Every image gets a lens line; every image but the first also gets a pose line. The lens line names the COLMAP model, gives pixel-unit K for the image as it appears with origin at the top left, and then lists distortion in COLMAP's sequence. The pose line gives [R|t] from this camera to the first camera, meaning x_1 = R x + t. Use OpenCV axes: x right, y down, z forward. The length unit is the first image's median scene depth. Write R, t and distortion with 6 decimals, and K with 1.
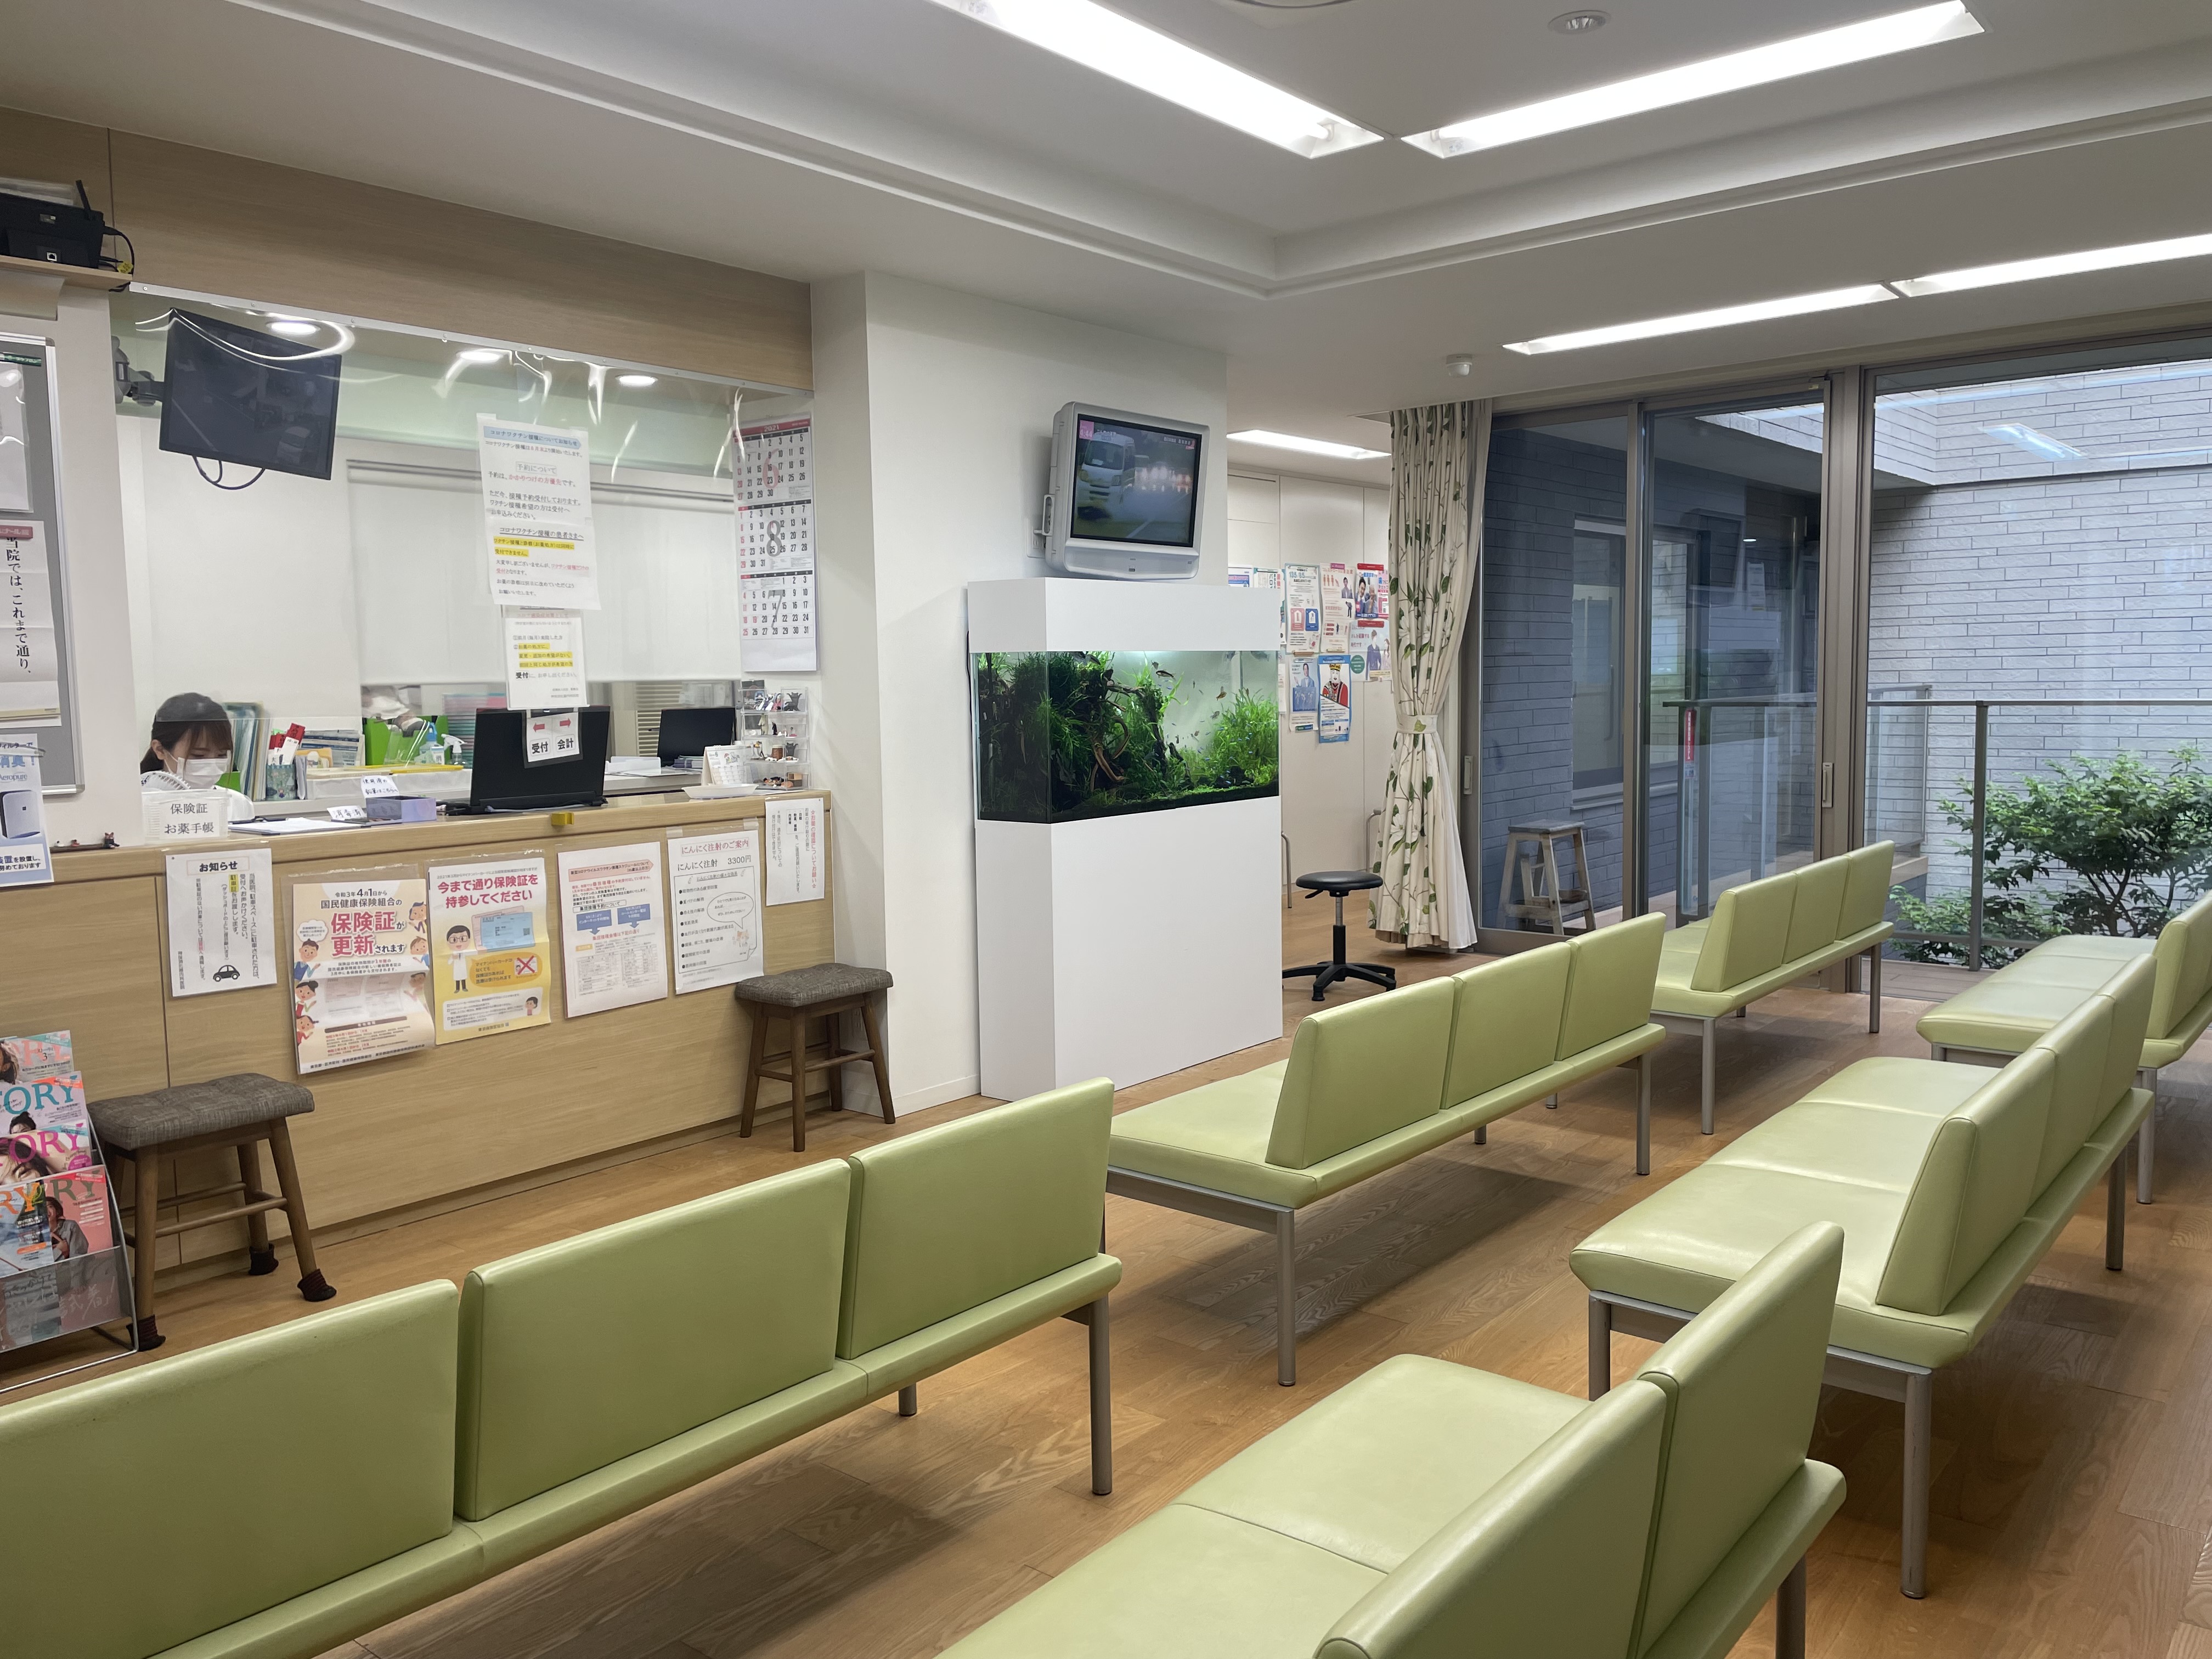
lens RADIAL K [[1686.3, 0, 1111.1], [0, 1686.3, 827.5], [0, 0, 1]] dist [0.042434, -0.004019]
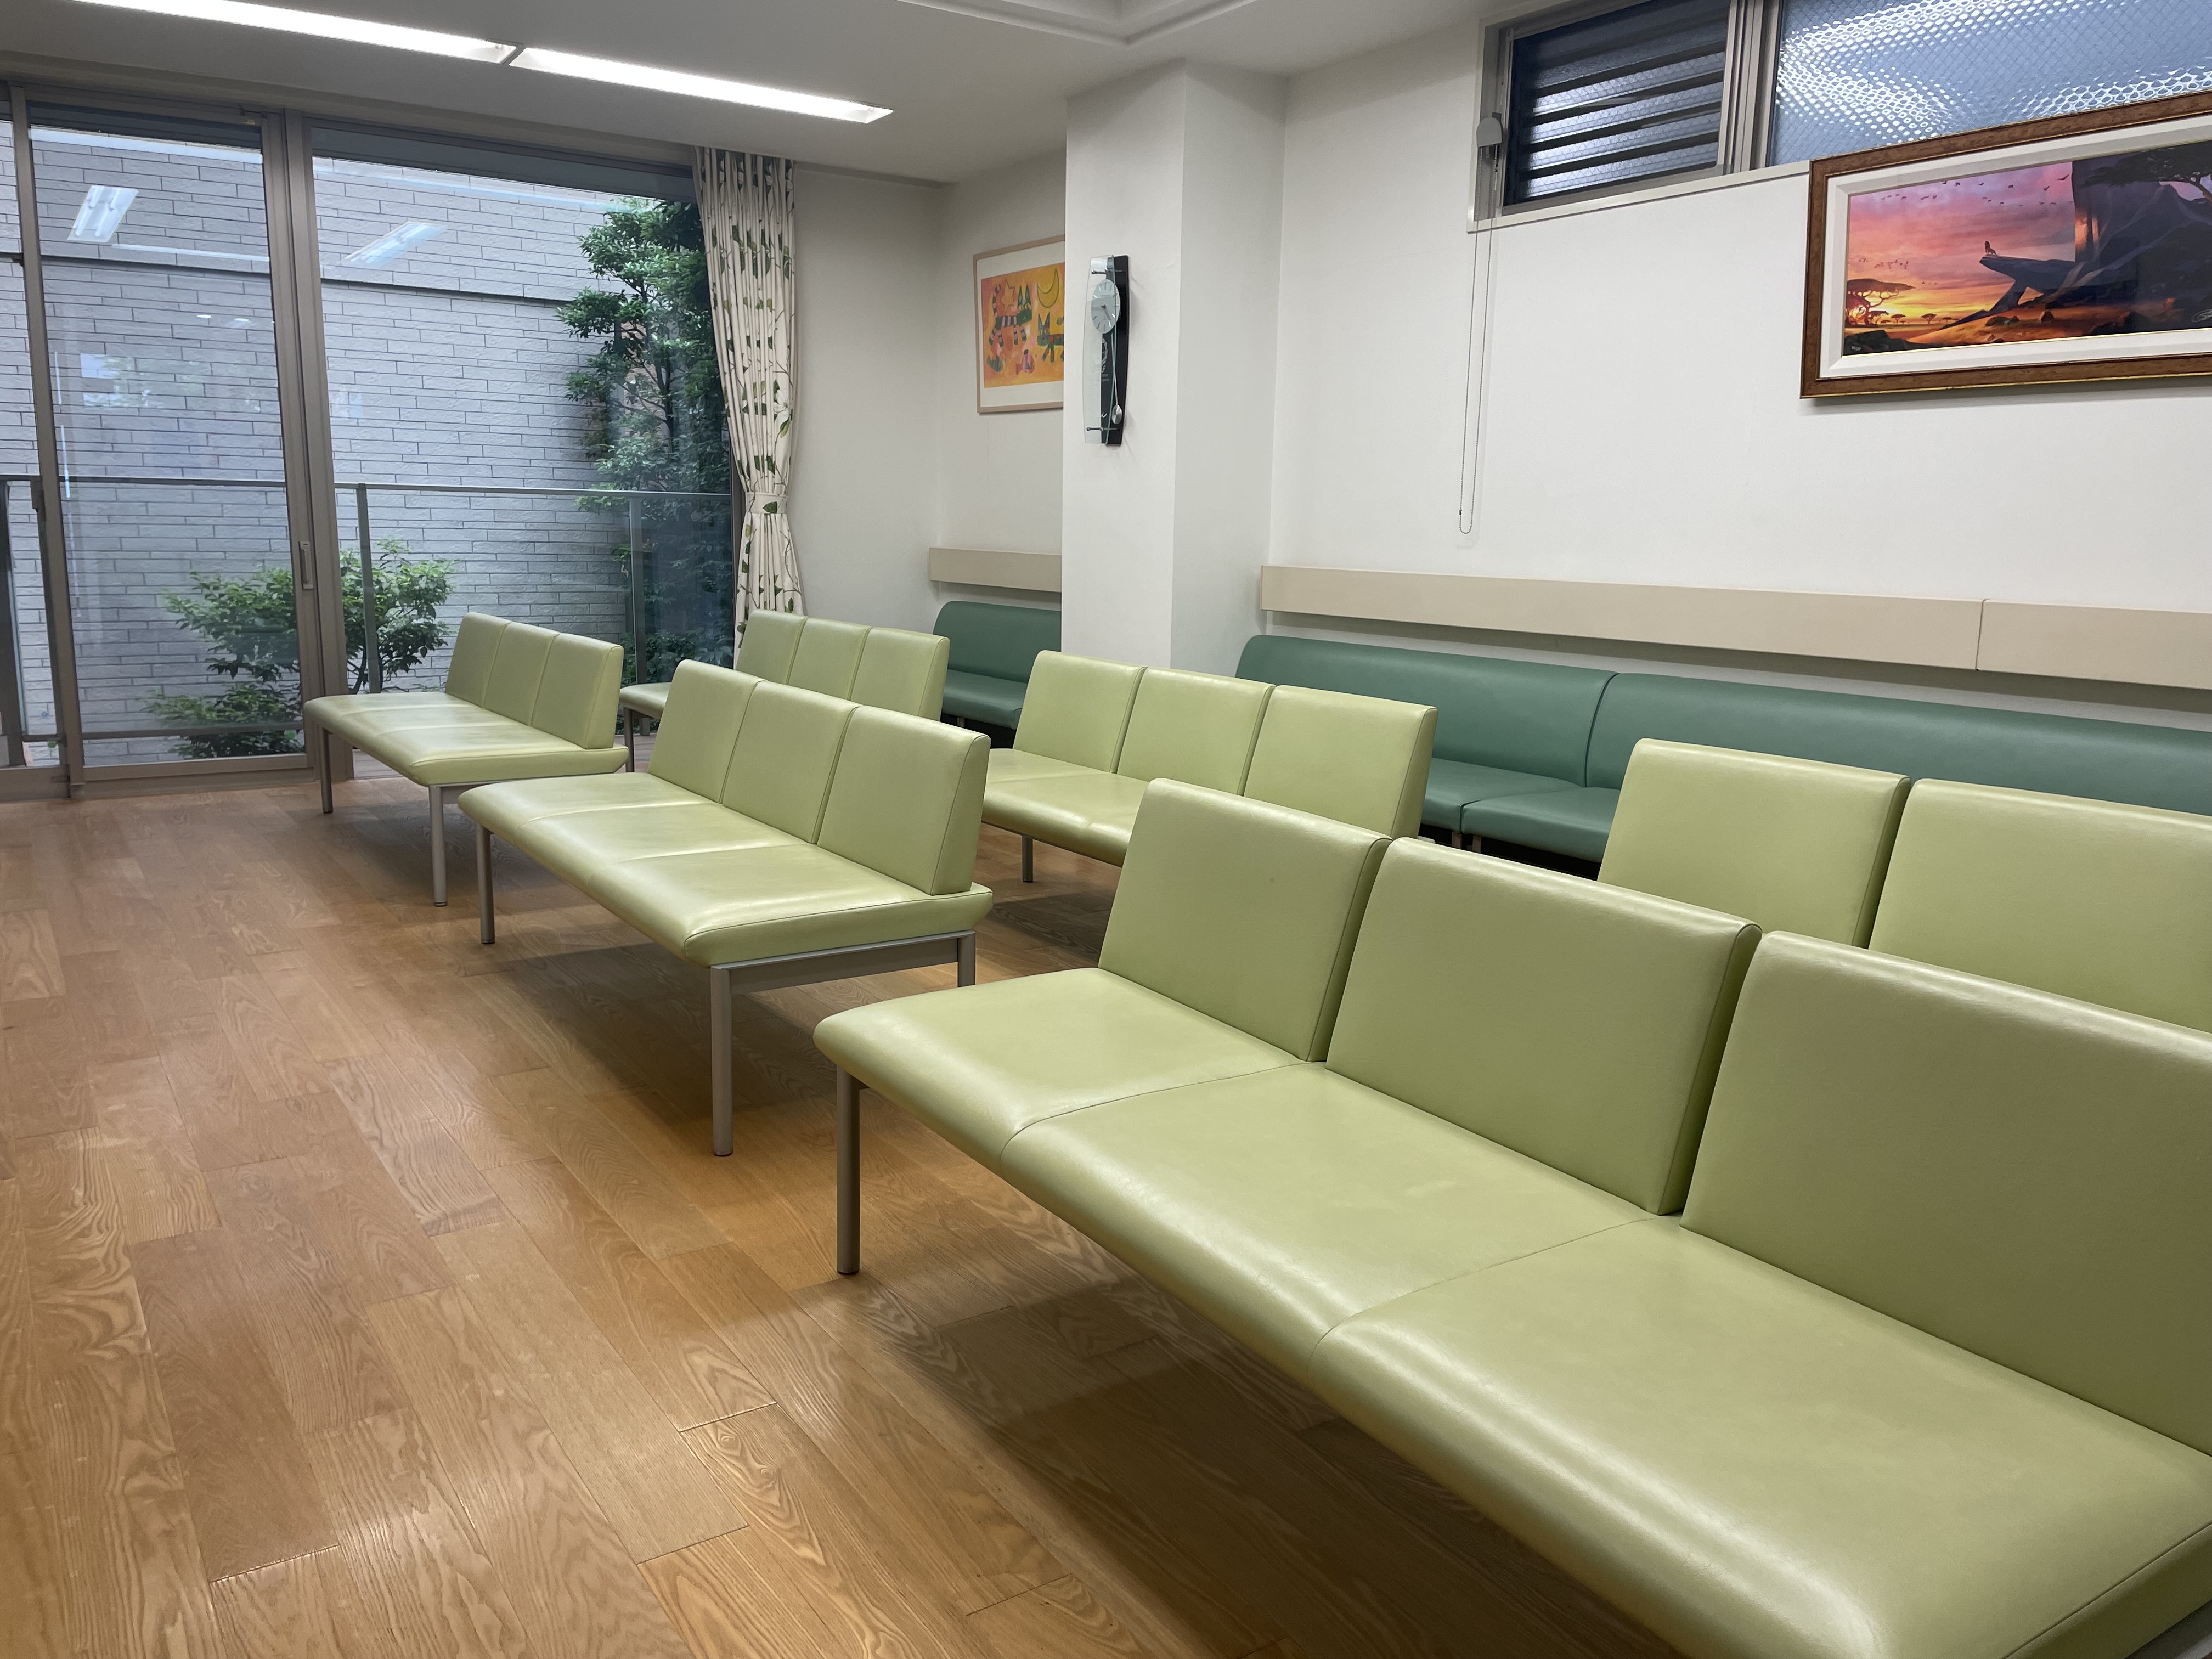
lens RADIAL K [[1686.3, 0, 1108.2], [0, 1686.3, 825.2], [0, 0, 1]] dist [0.042434, -0.004019]
pose [[0.295653, -0.163627, 0.941178, -0.243963], [0.076637, 0.986109, 0.147364, 0.007644], [-0.952216, 0.028561, 0.304086, 0.189838]]
